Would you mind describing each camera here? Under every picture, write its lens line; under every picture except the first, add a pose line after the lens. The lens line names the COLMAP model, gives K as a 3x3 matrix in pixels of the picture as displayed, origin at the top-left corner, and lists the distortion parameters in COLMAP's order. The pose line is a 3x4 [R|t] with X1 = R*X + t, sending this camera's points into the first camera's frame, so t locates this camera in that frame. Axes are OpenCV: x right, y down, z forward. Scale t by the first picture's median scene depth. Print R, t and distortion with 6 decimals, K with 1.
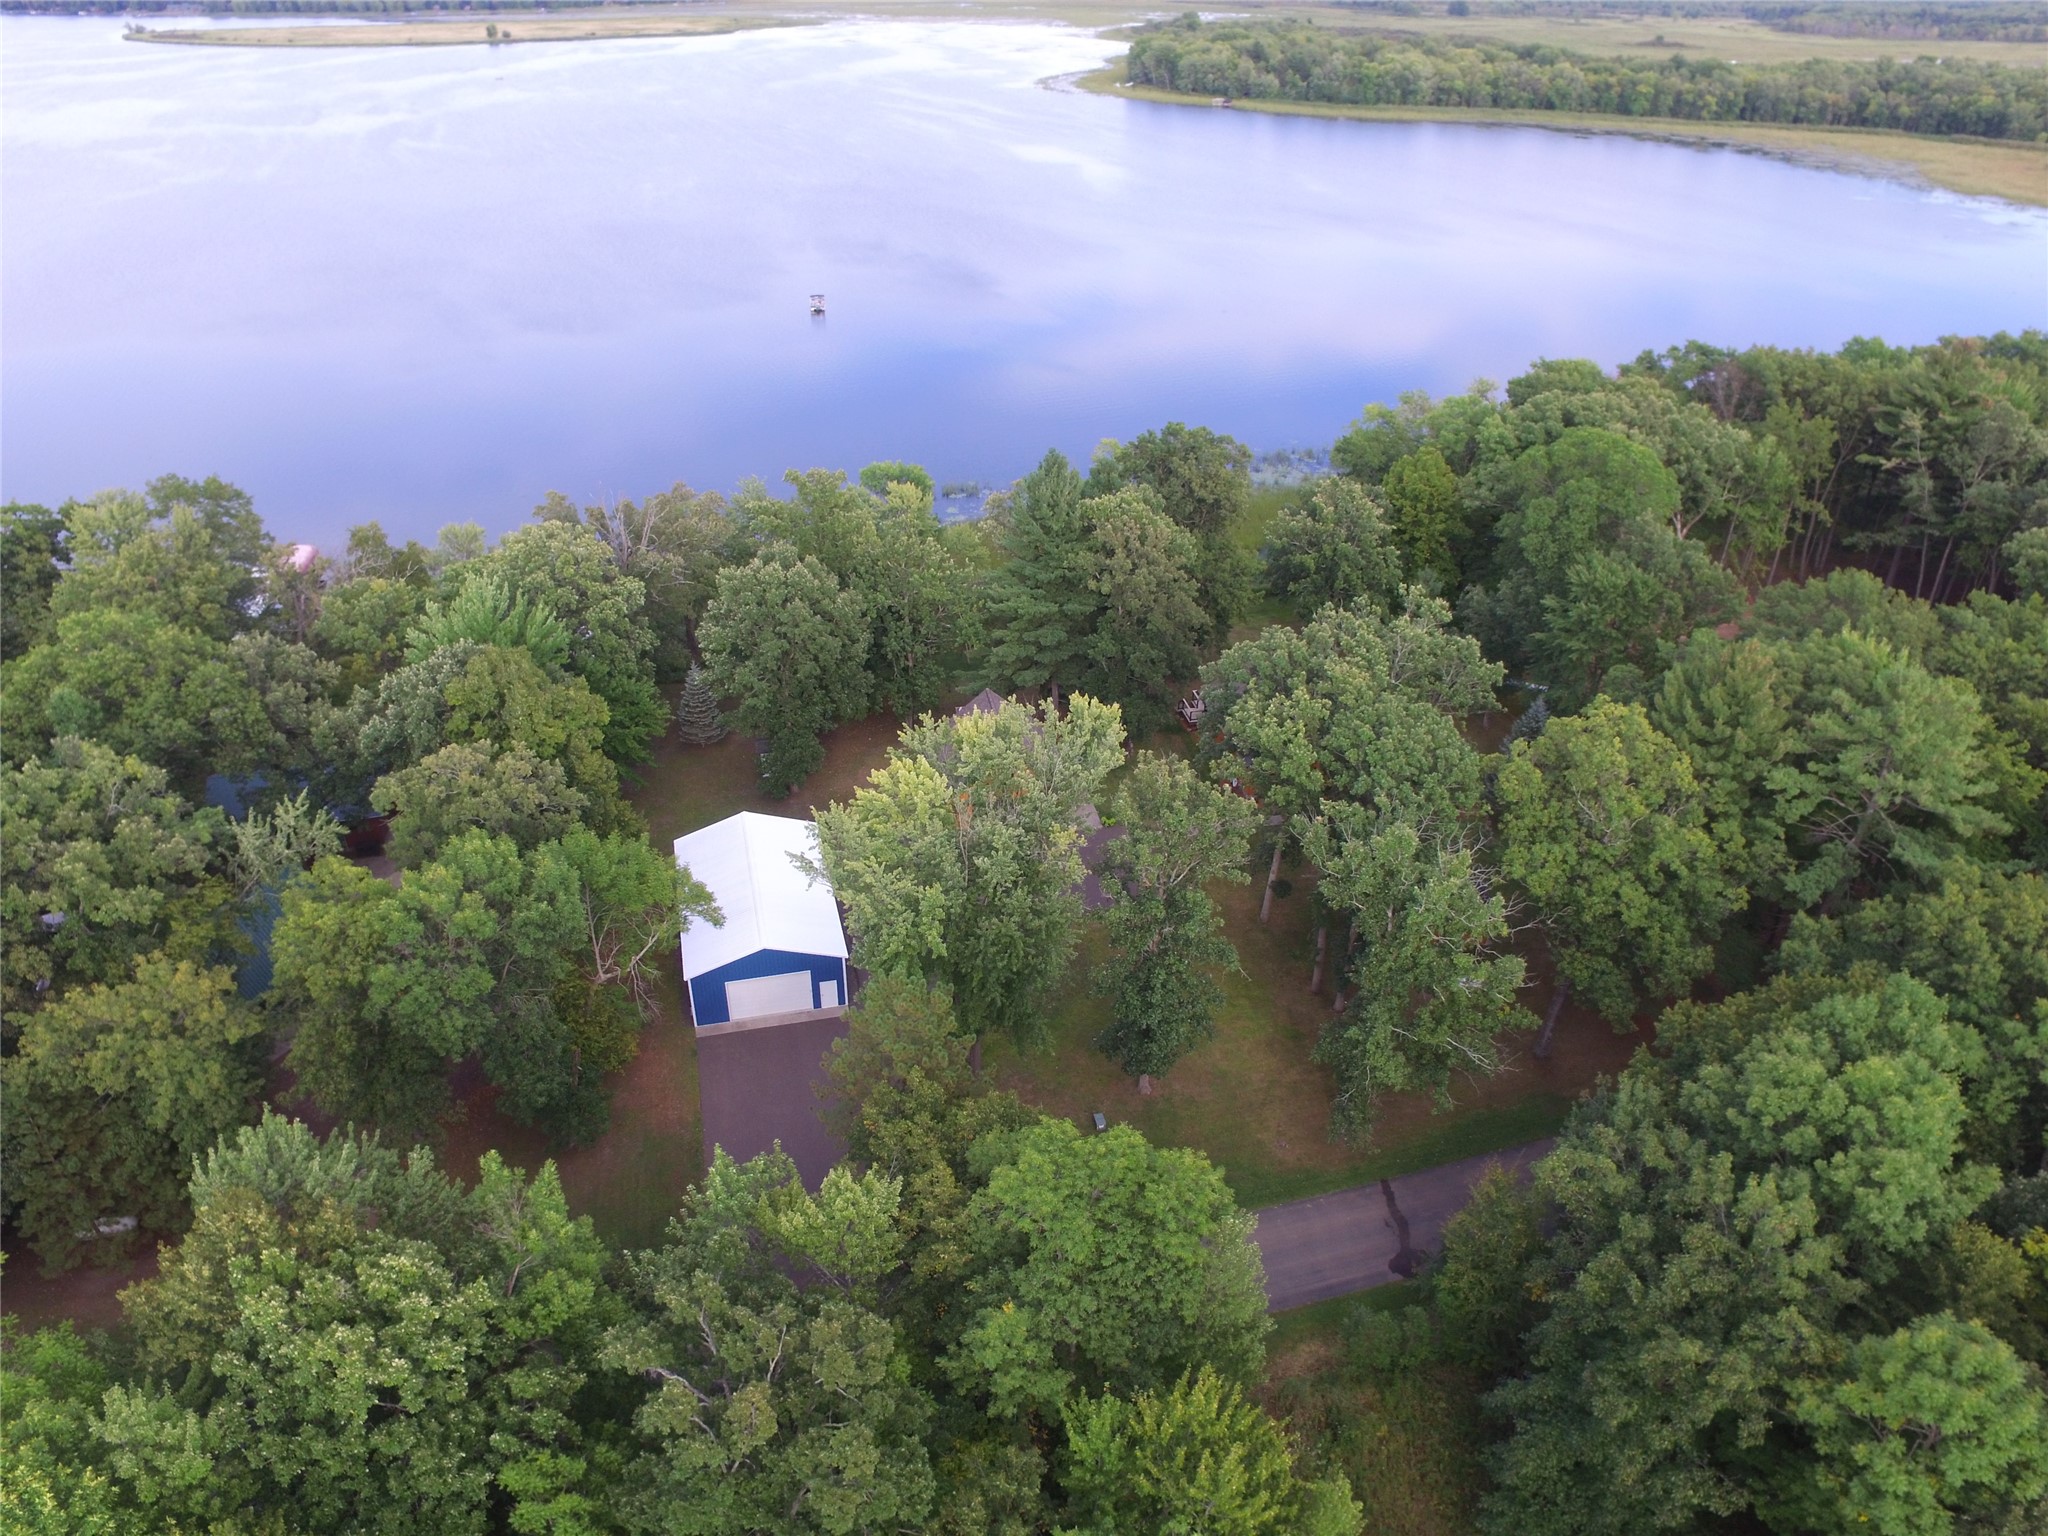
lens RADIAL K [[1386.9, 0, 1020.5], [0, 1386.9, 802.2], [0, 0, 1]] dist [-0.120616, 0.090165]
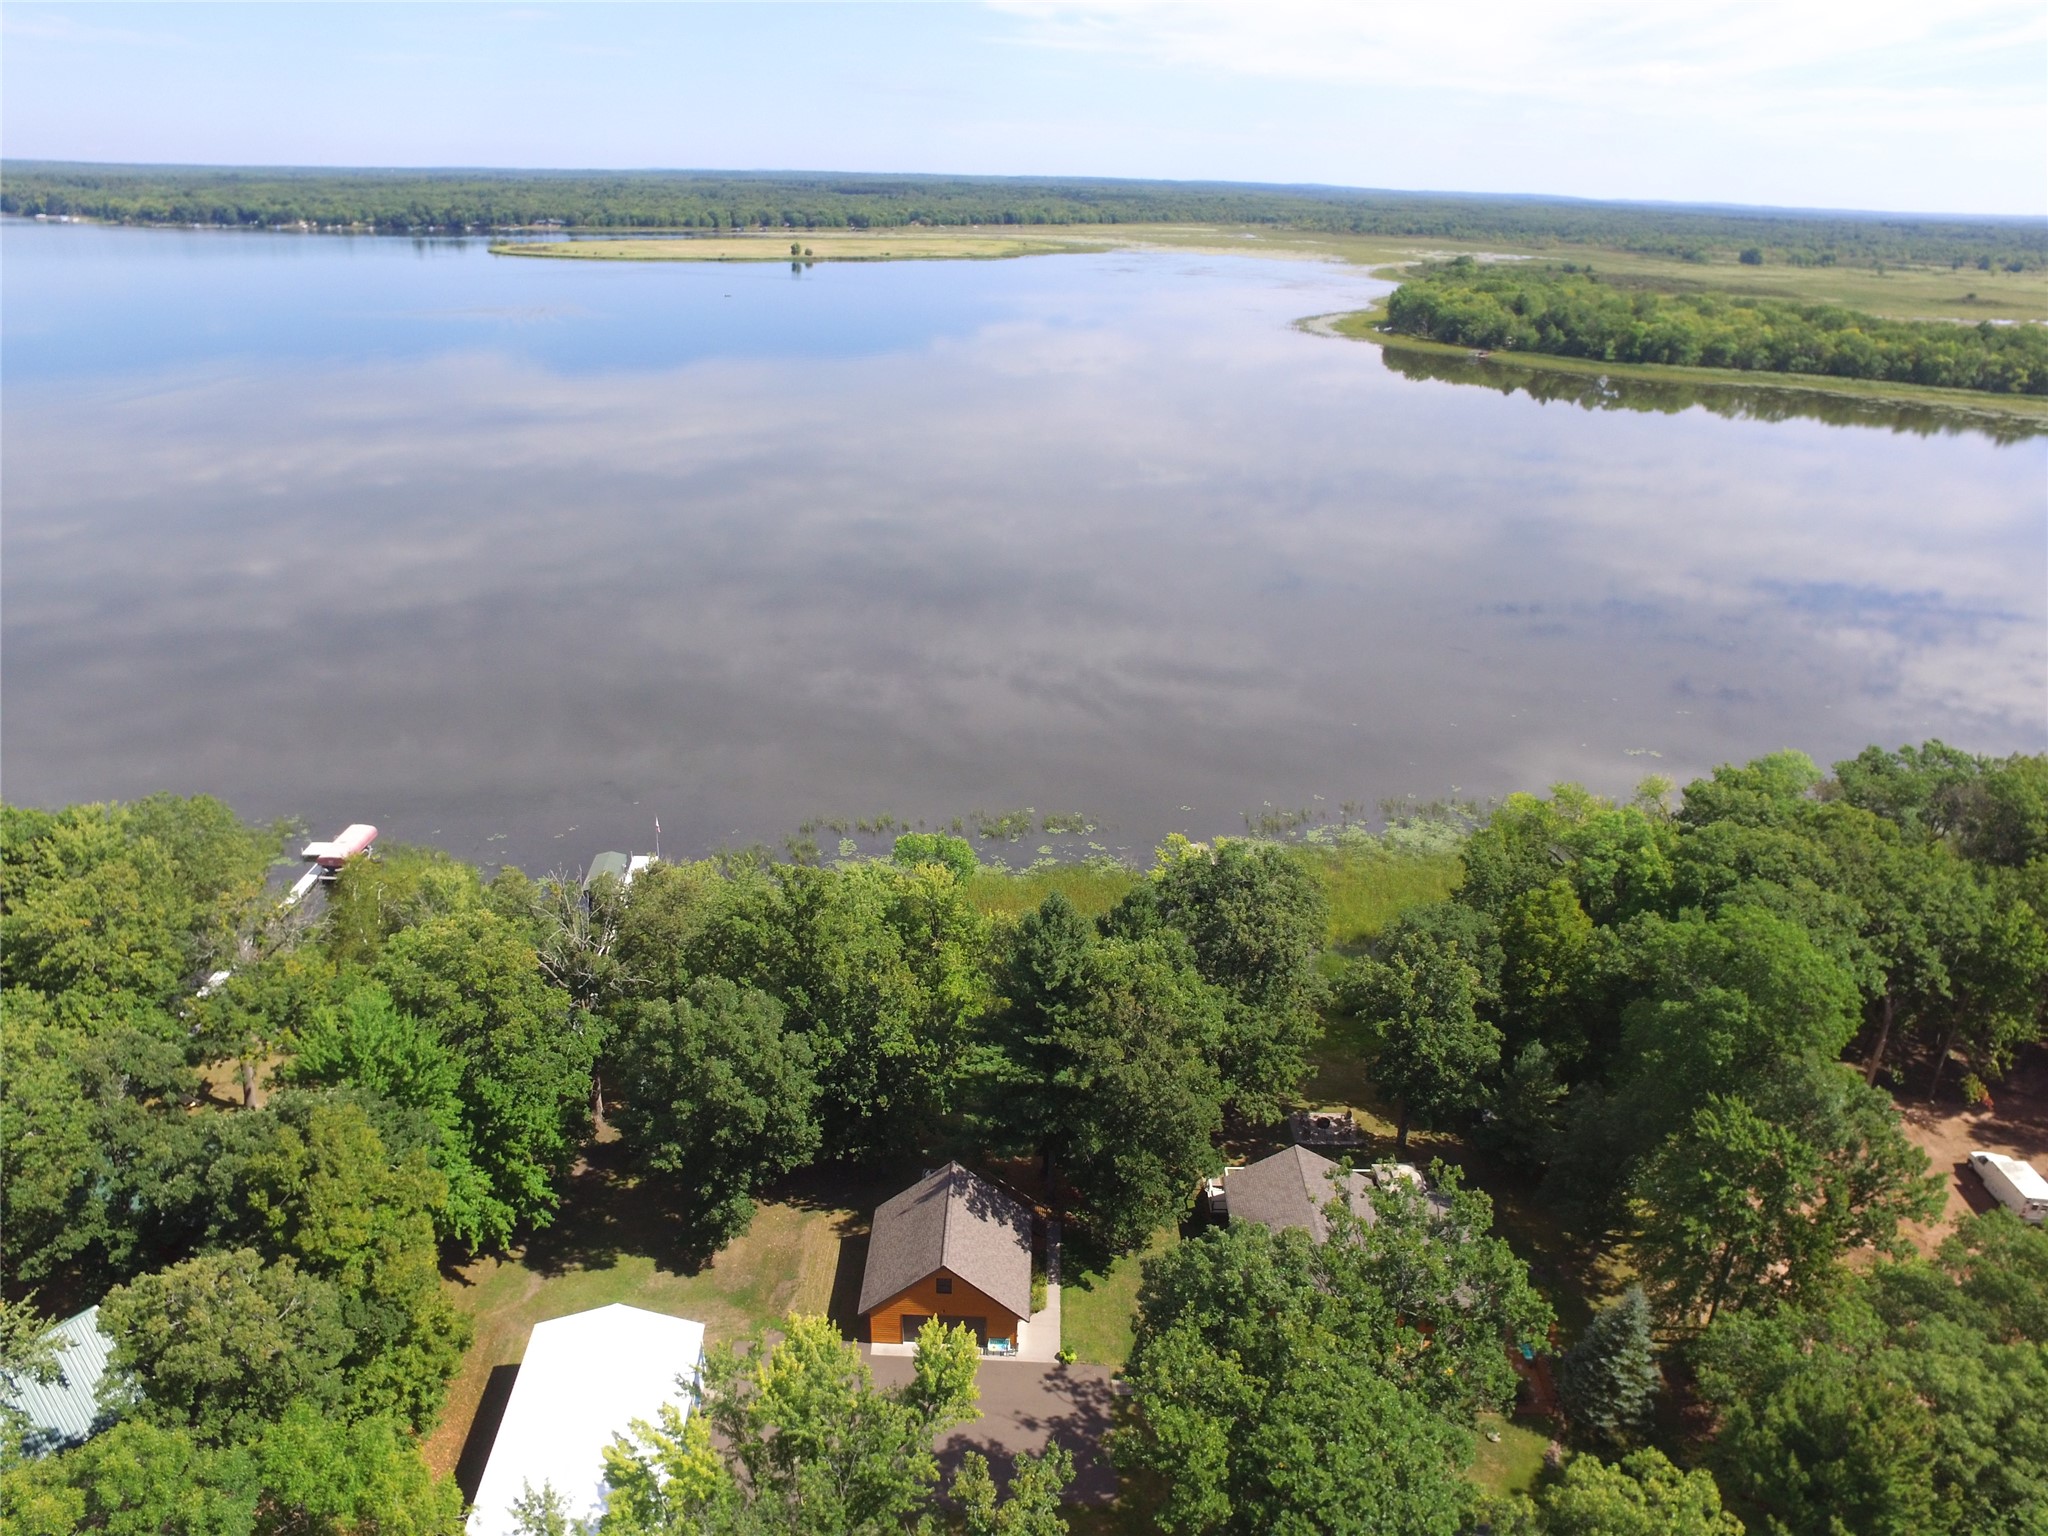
lens RADIAL K [[1386.9, 0, 1020.5], [0, 1386.9, 802.2], [0, 0, 1]] dist [-0.120616, 0.090165]
pose [[0.980233, 0.096429, -0.172759, 0.111215], [-0.118722, 0.985189, -0.123725, -0.159959], [0.158270, 0.141790, 0.977162, 0.130844]]
